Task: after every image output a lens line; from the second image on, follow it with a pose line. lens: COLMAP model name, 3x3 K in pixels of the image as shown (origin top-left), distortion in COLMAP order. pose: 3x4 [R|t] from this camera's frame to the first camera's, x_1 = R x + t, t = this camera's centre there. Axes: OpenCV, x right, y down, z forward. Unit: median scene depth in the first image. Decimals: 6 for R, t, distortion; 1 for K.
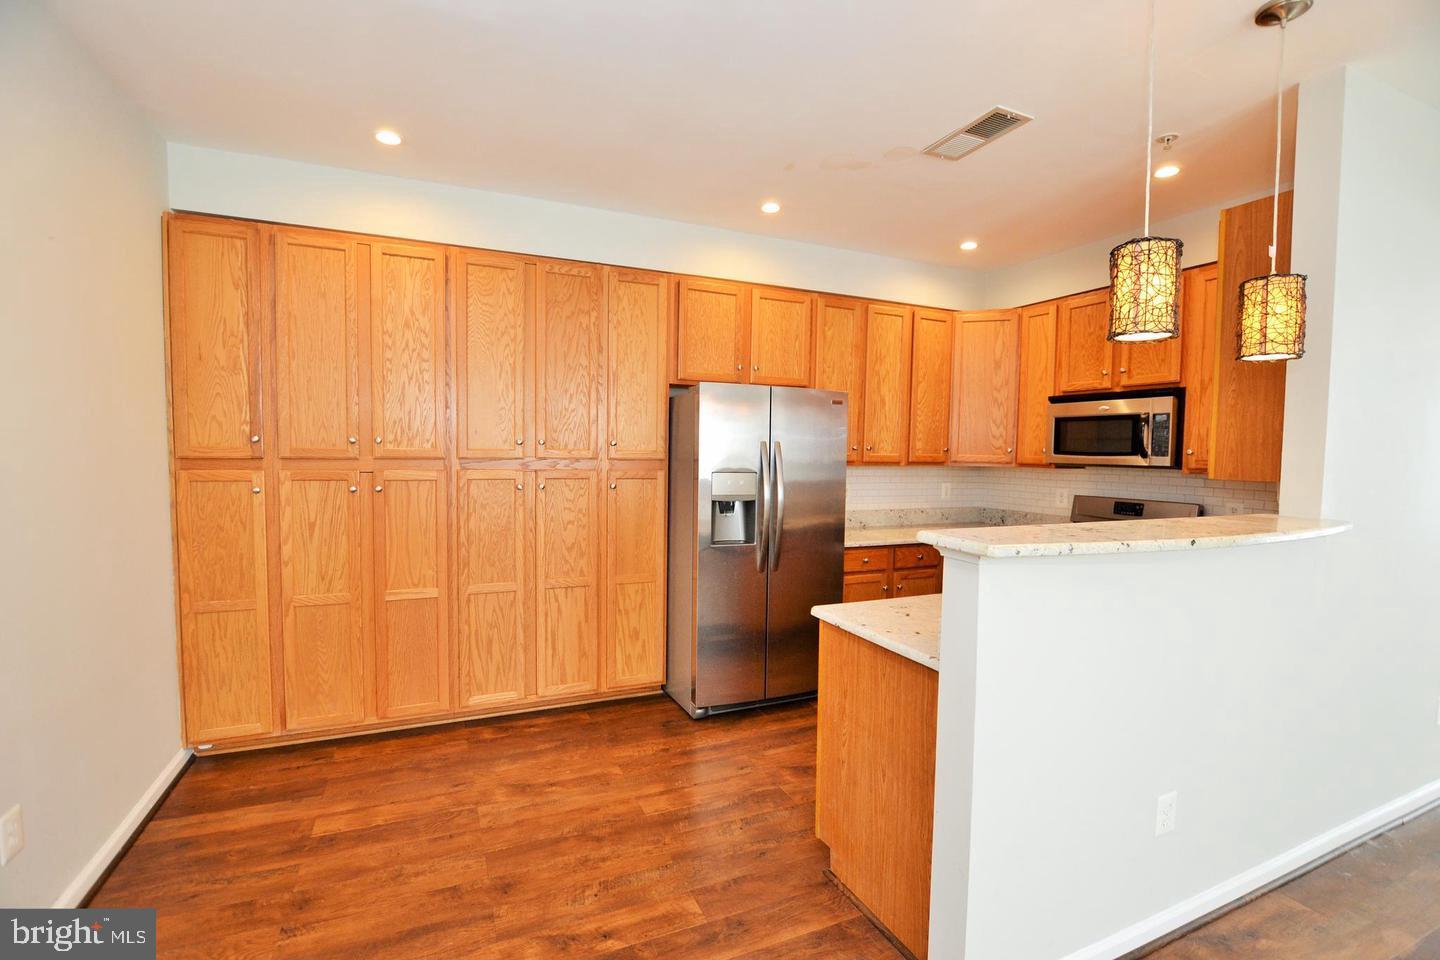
lens RADIAL K [[646.6, 0, 721.1], [0, 646.6, 485.7], [0, 0, 1]] dist [-0.022814, 0.001160]
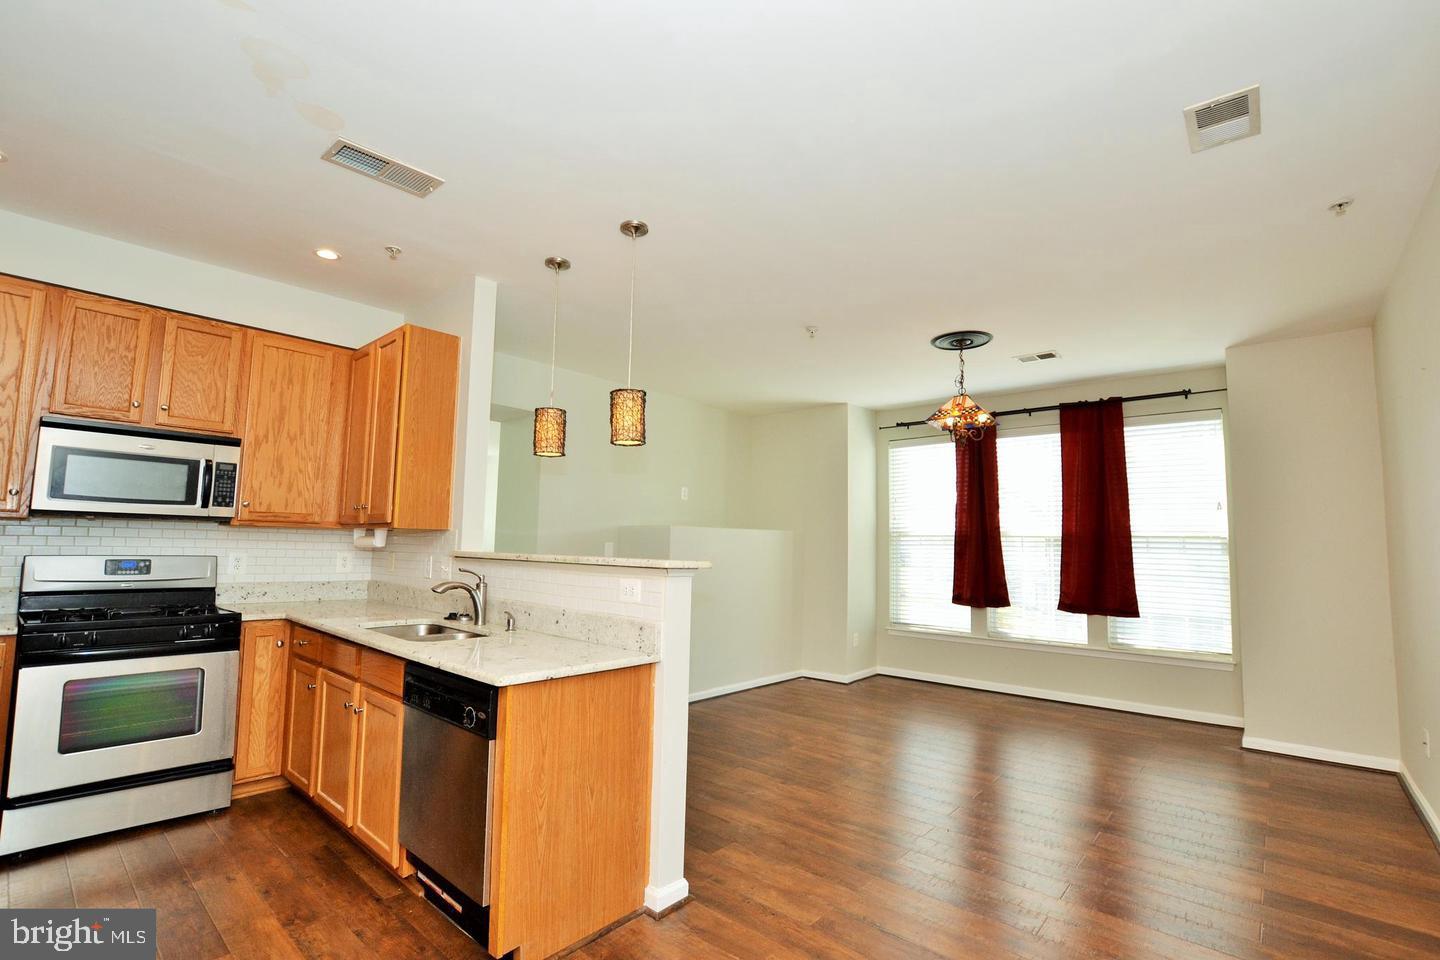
lens RADIAL K [[646.6, 0, 718.7], [0, 646.6, 483.9], [0, 0, 1]] dist [-0.022814, 0.001160]
pose [[-0.401817, 0.063877, 0.913489, -0.424834], [0.025975, 0.997958, -0.058358, -0.004065], [-0.915351, 0.000278, -0.402656, 0.604040]]
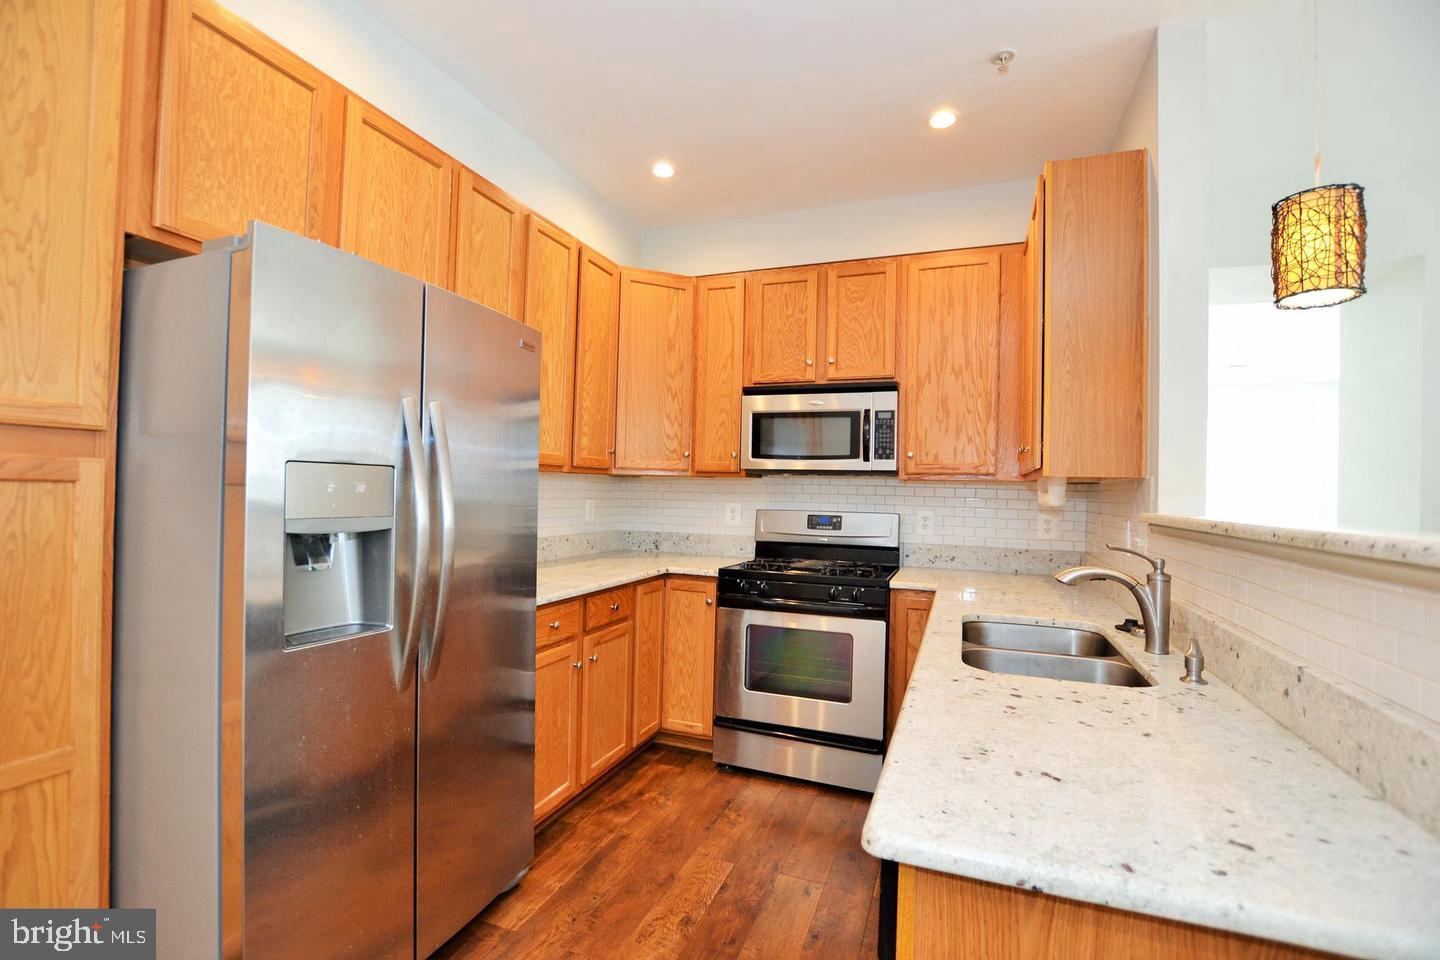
lens RADIAL K [[646.6, 0, 711.7], [0, 646.6, 485.0], [0, 0, 1]] dist [-0.022814, 0.001160]
pose [[0.721008, 0.005238, 0.692907, -0.080303], [0.028064, 0.998930, -0.036754, 0.012749], [-0.692358, 0.045946, 0.720090, 0.455606]]
